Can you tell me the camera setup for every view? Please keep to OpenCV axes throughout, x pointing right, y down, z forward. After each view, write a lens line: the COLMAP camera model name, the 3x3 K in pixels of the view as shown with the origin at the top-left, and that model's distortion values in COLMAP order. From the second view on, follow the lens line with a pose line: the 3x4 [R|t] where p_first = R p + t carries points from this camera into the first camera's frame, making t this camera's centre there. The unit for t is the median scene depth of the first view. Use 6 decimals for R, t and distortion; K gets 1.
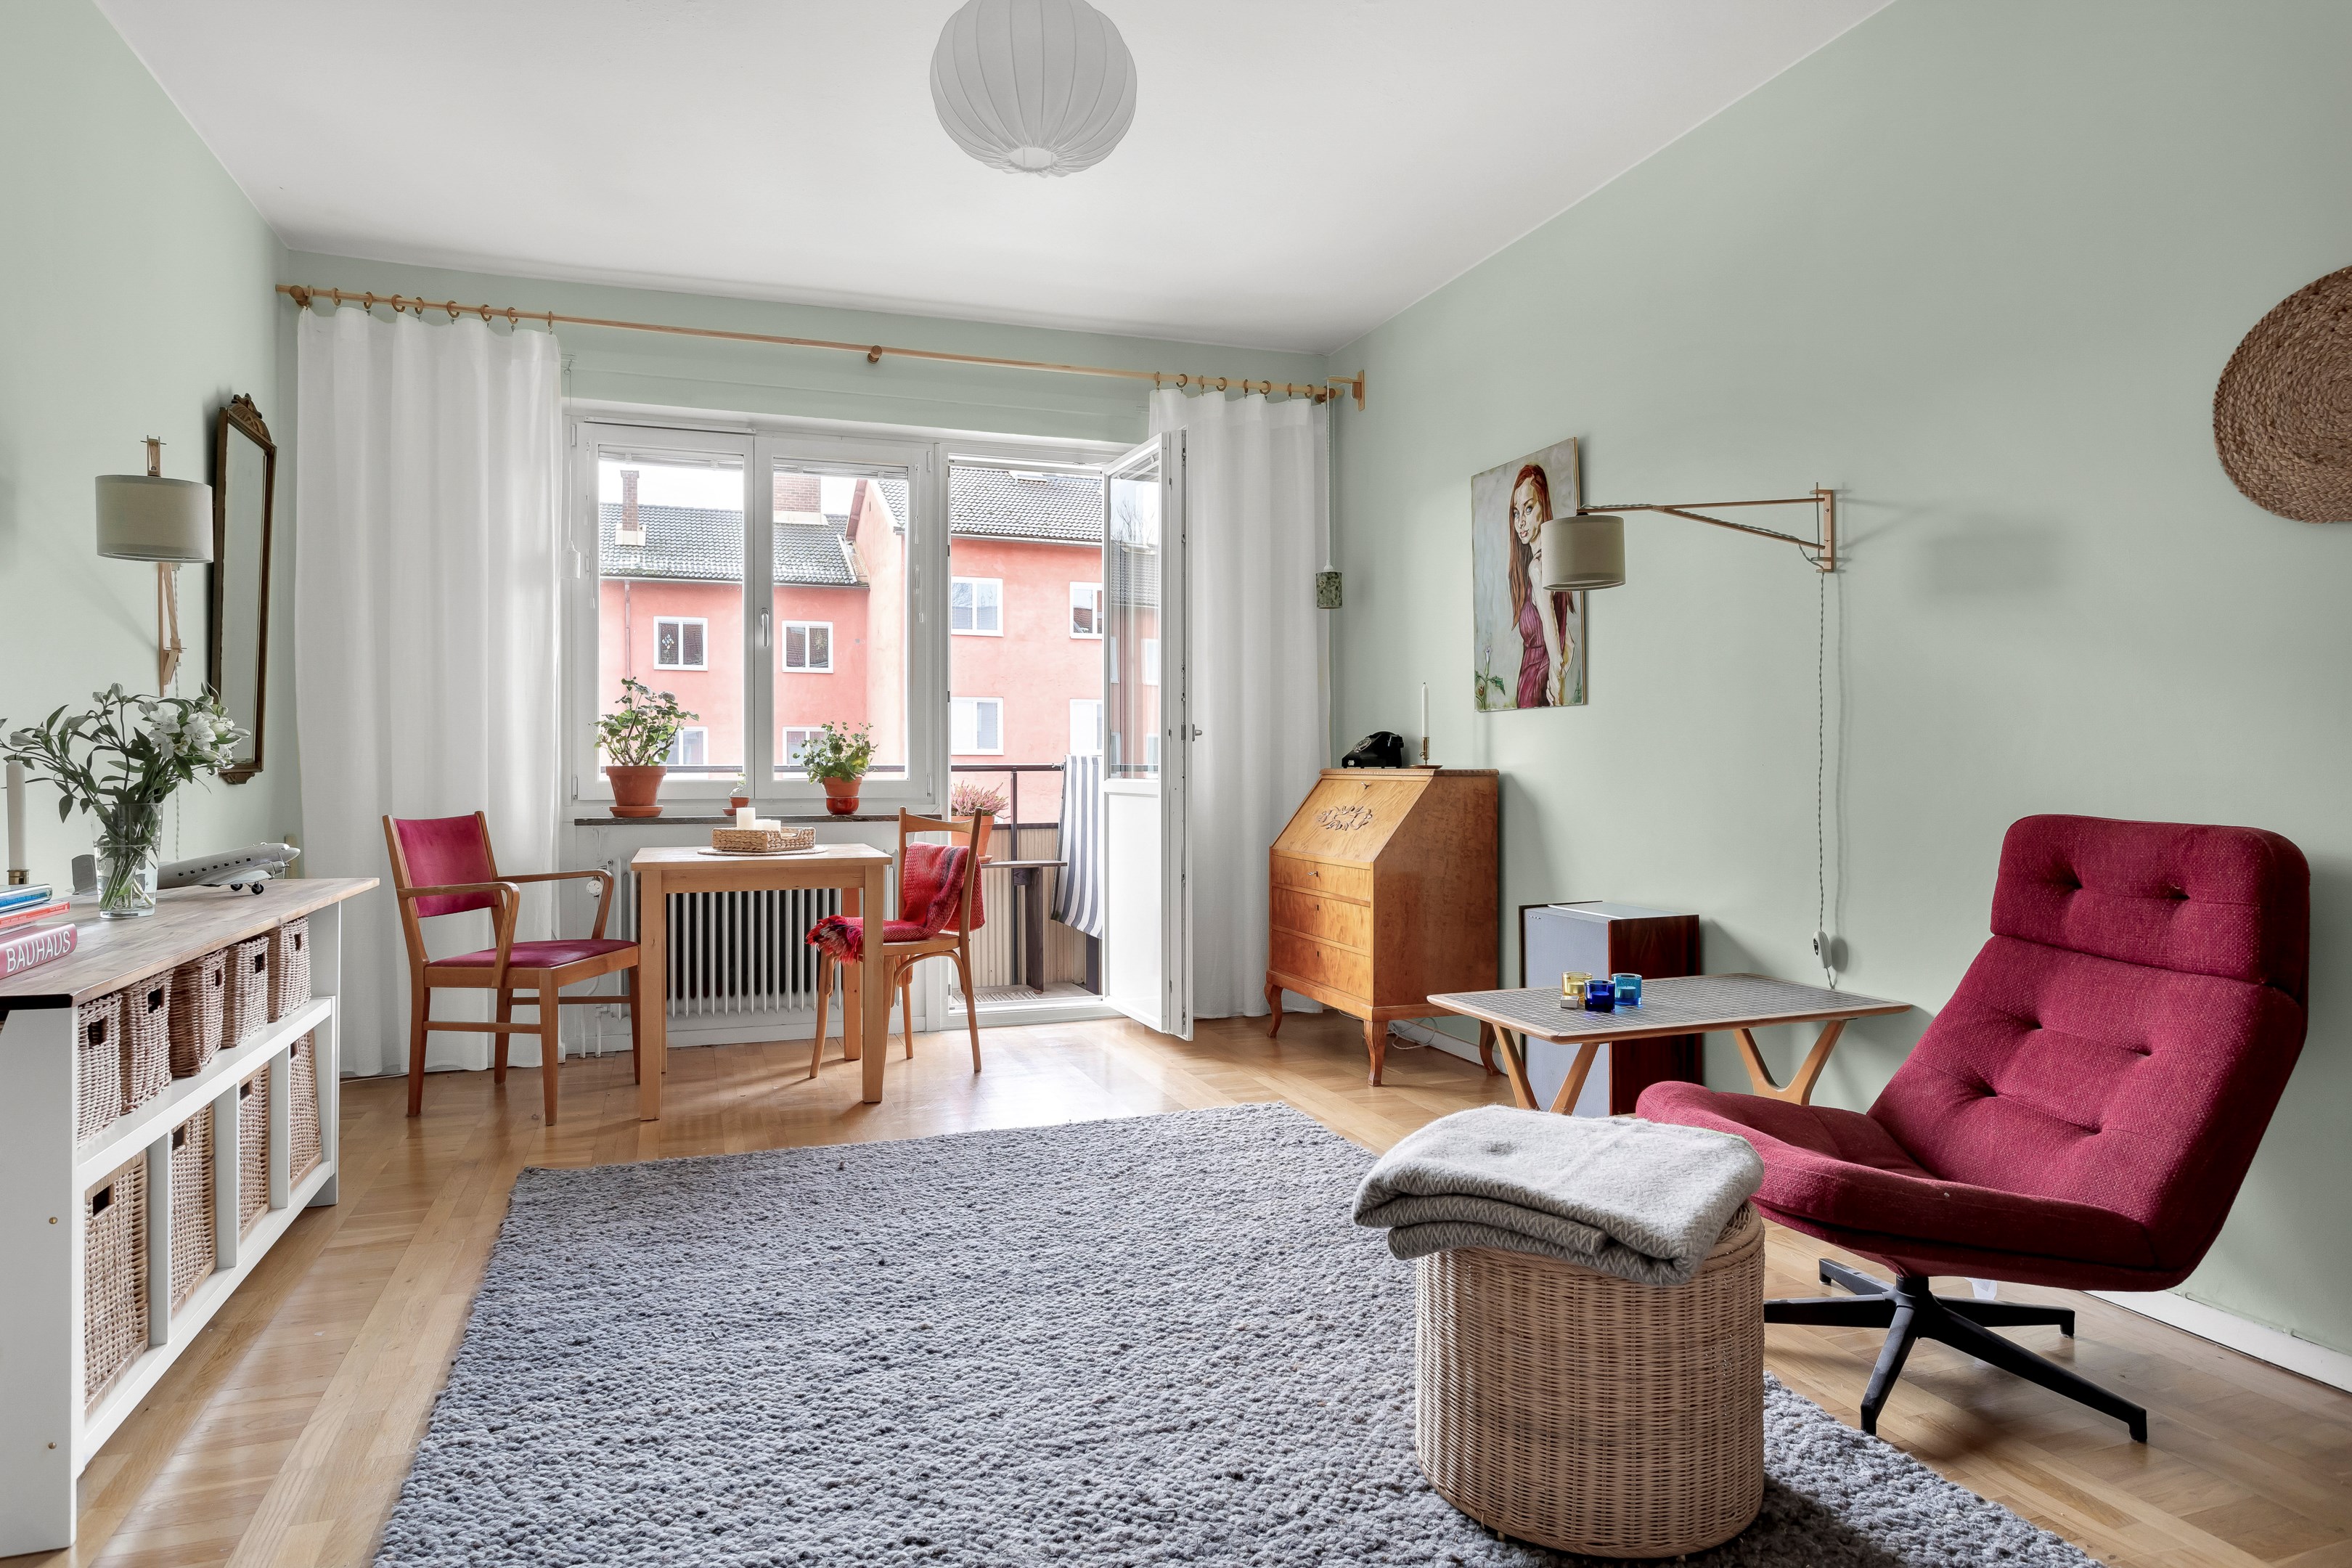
lens RADIAL K [[1356.3, 0, 1172.6], [0, 1356.3, 780.4], [0, 0, 1]] dist [0.000247, 0.000078]
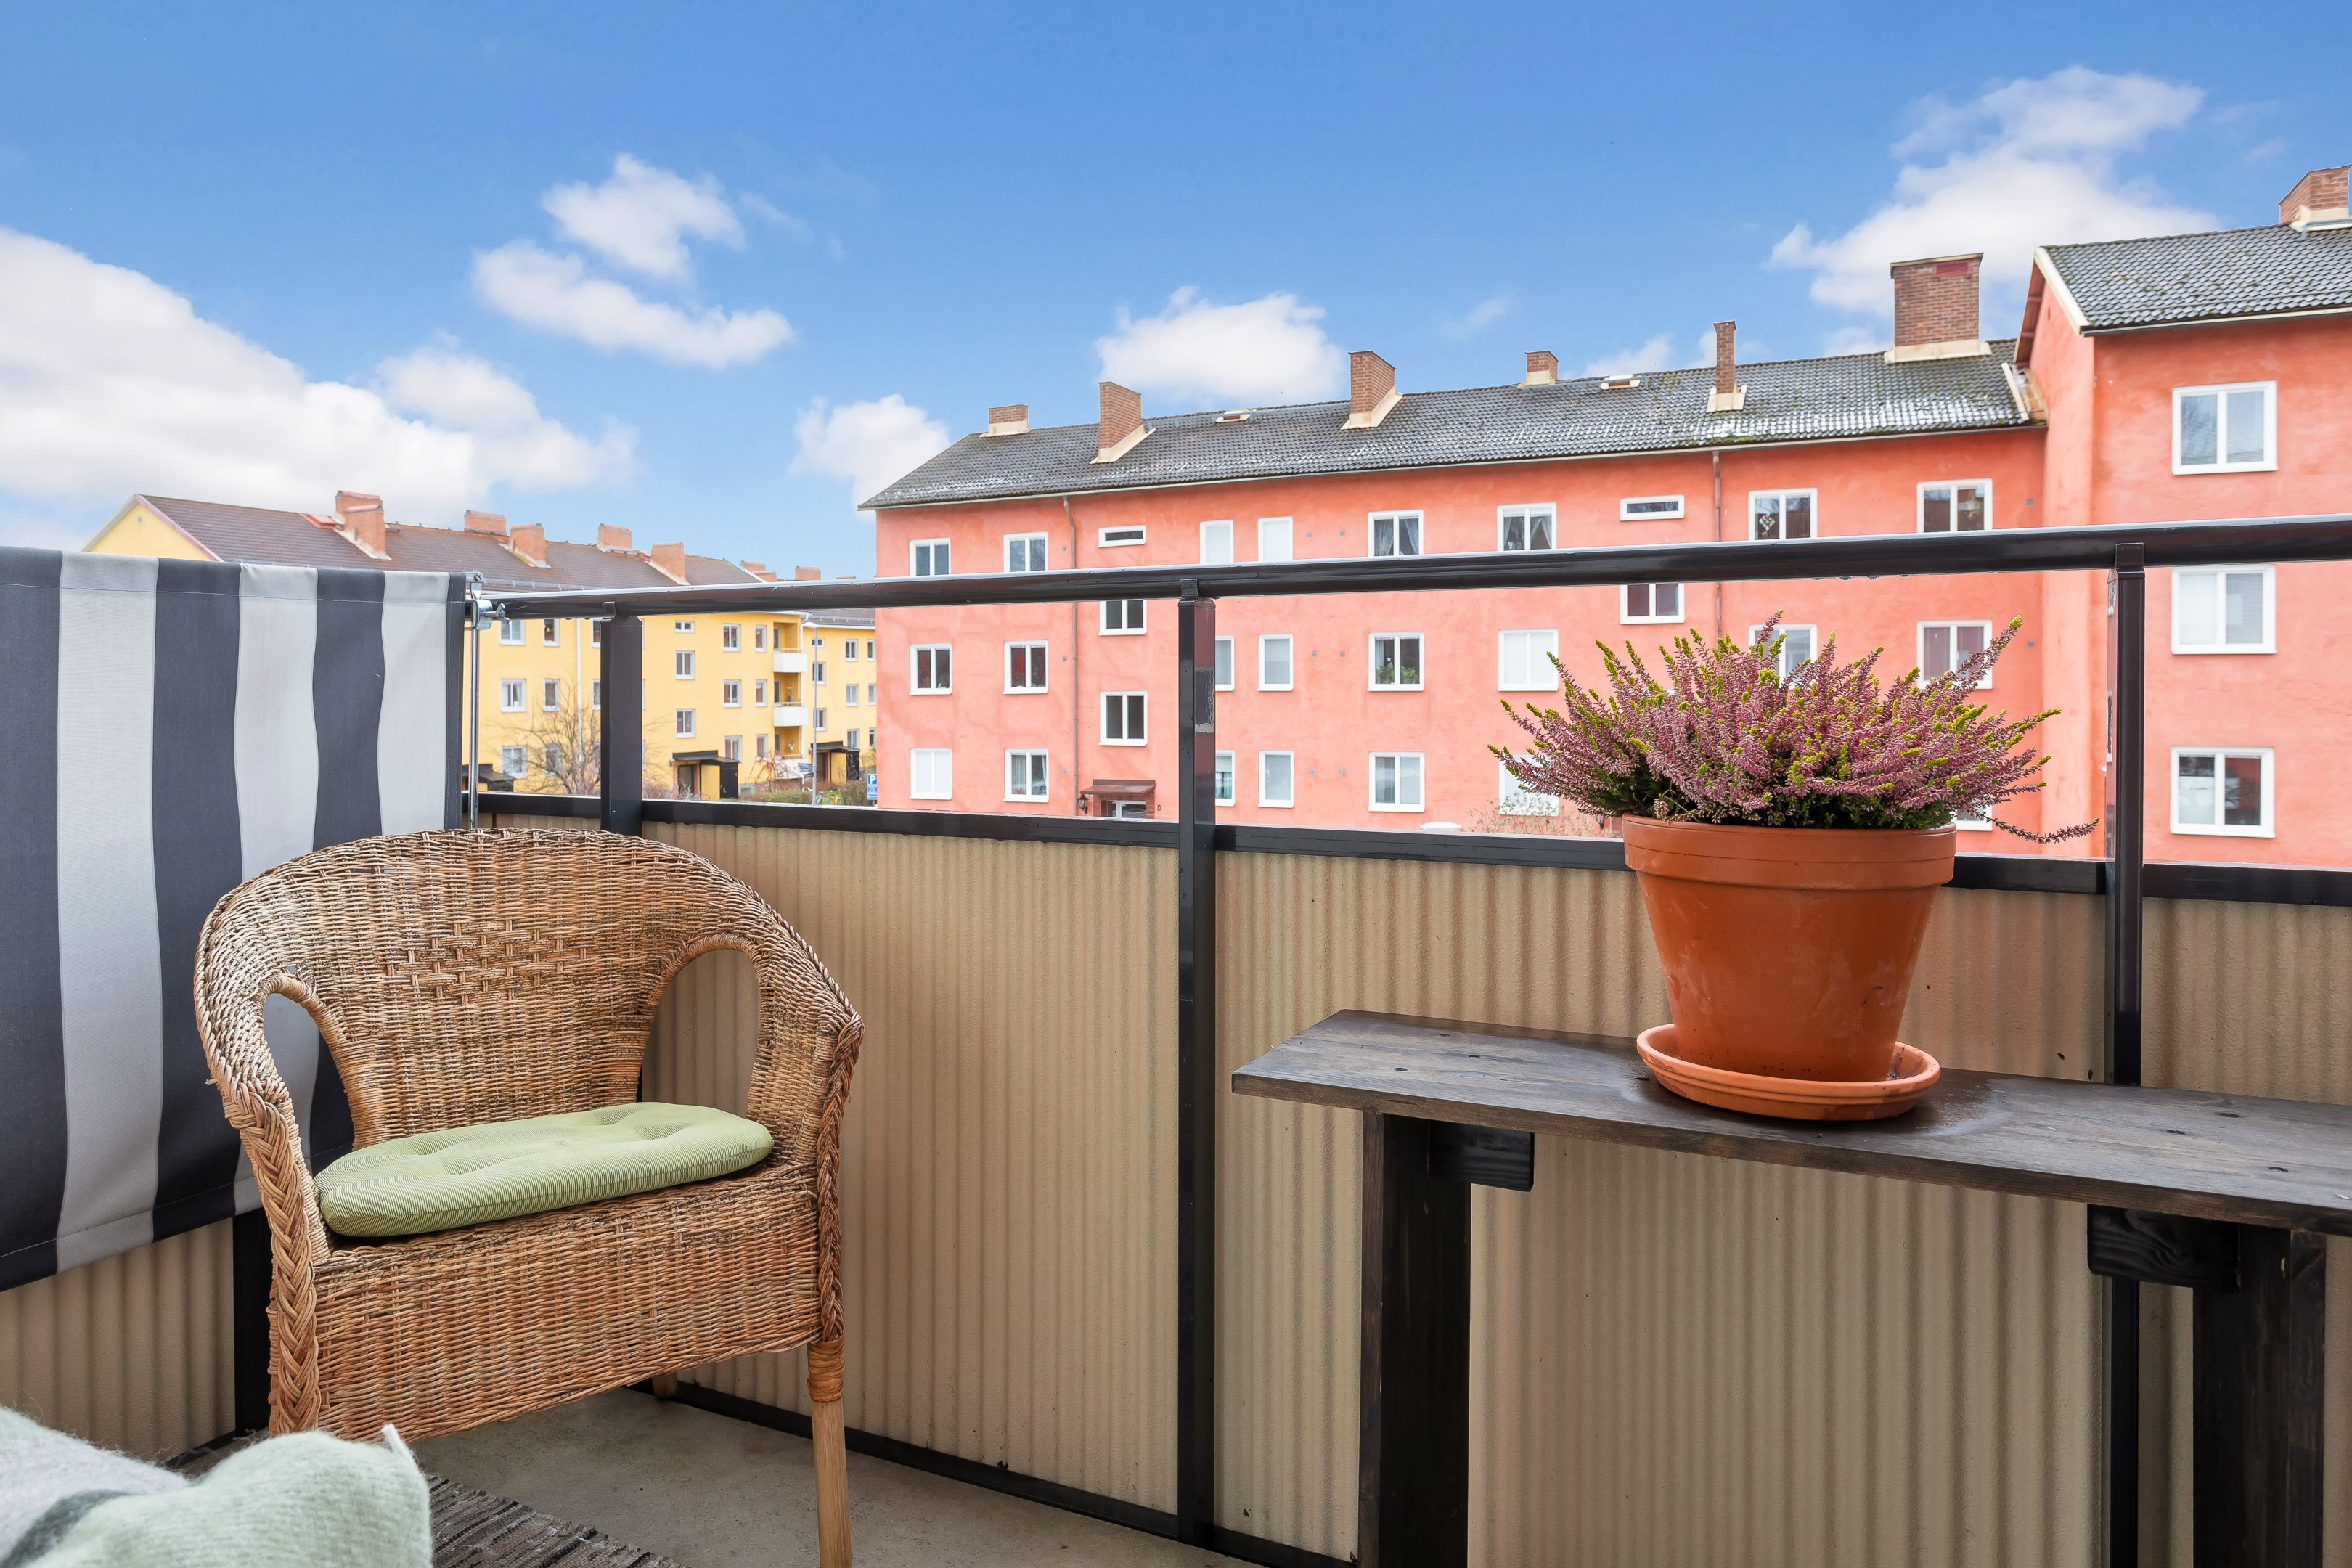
lens RADIAL K [[1475.5, 0, 1140.2], [0, 1475.5, 704.5], [0, 0, 1]] dist [-0.018694, 0.012204]
pose [[0.706184, 0.009127, -0.707970, -0.010074], [-0.003814, 0.999951, 0.009087, 0.001475], [0.708018, -0.003717, 0.706184, 0.106843]]
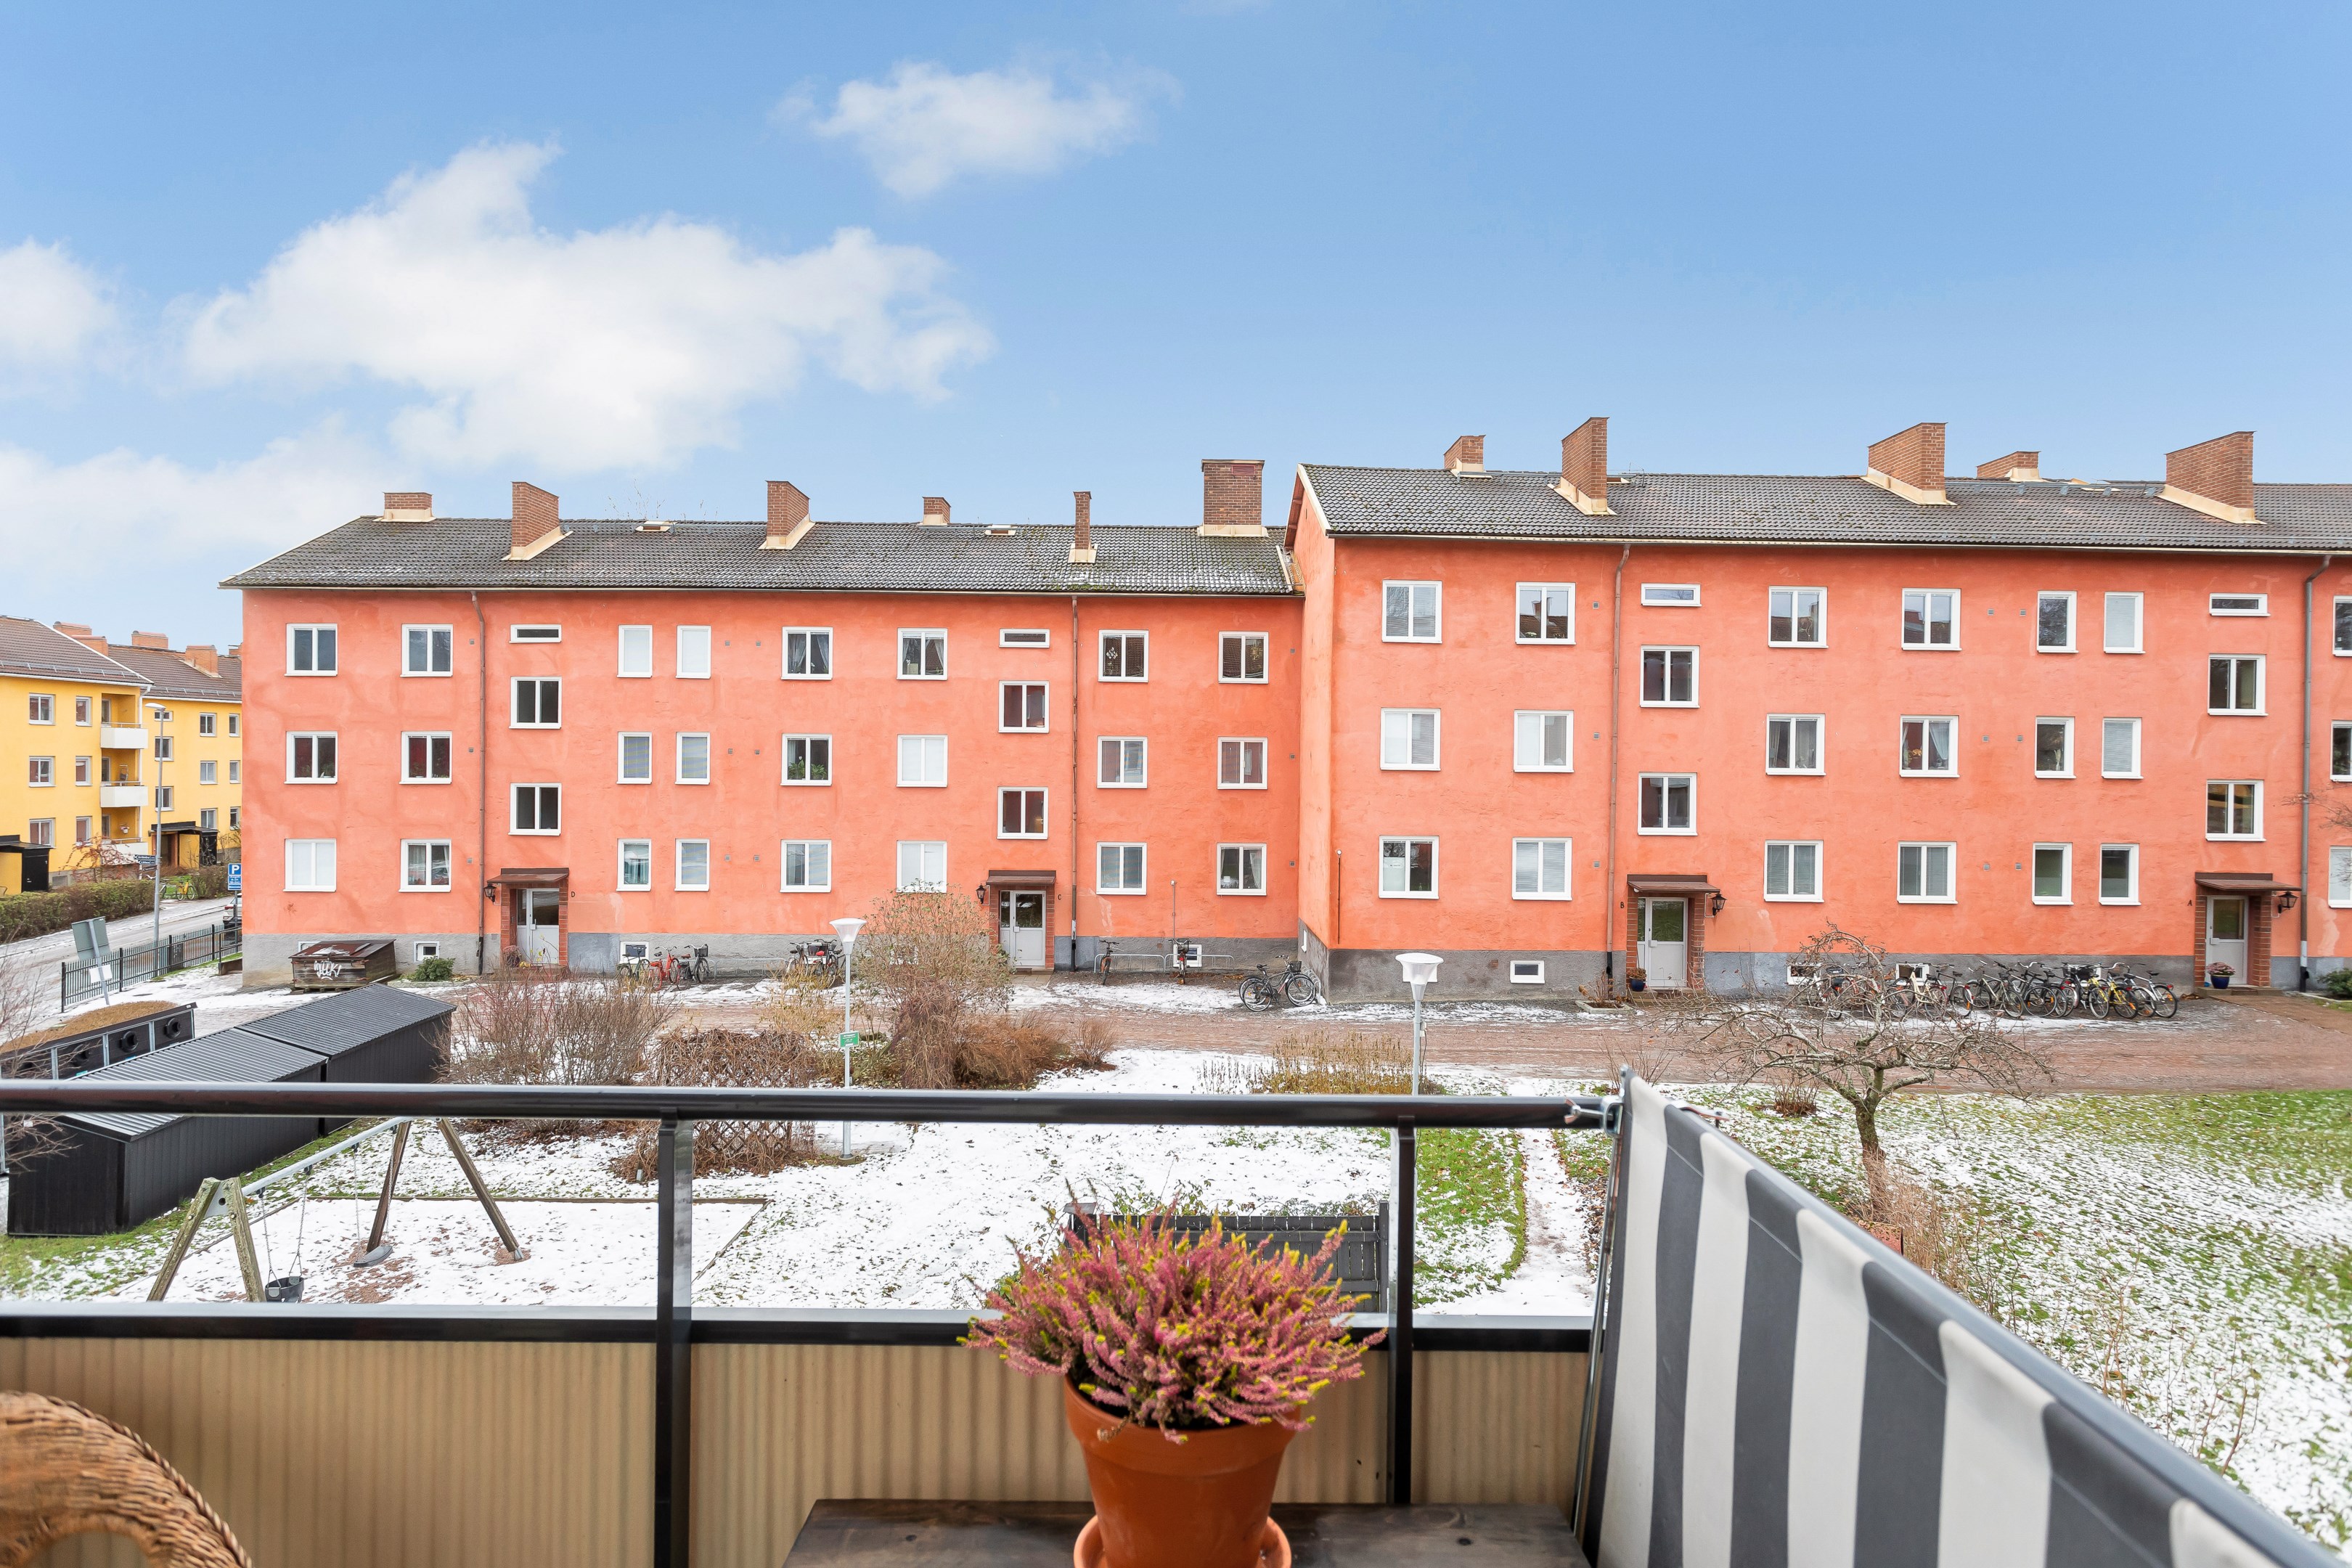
lens RADIAL K [[1270.6, 0, 1182.9], [0, 1270.6, 779.6], [0, 0, 1]] dist [0.000718, 0.003072]
pose [[0.947326, 0.015827, -0.319879, -0.011422], [-0.016359, 0.999866, 0.001022, -0.009575], [0.319852, 0.004265, 0.947458, 0.105872]]
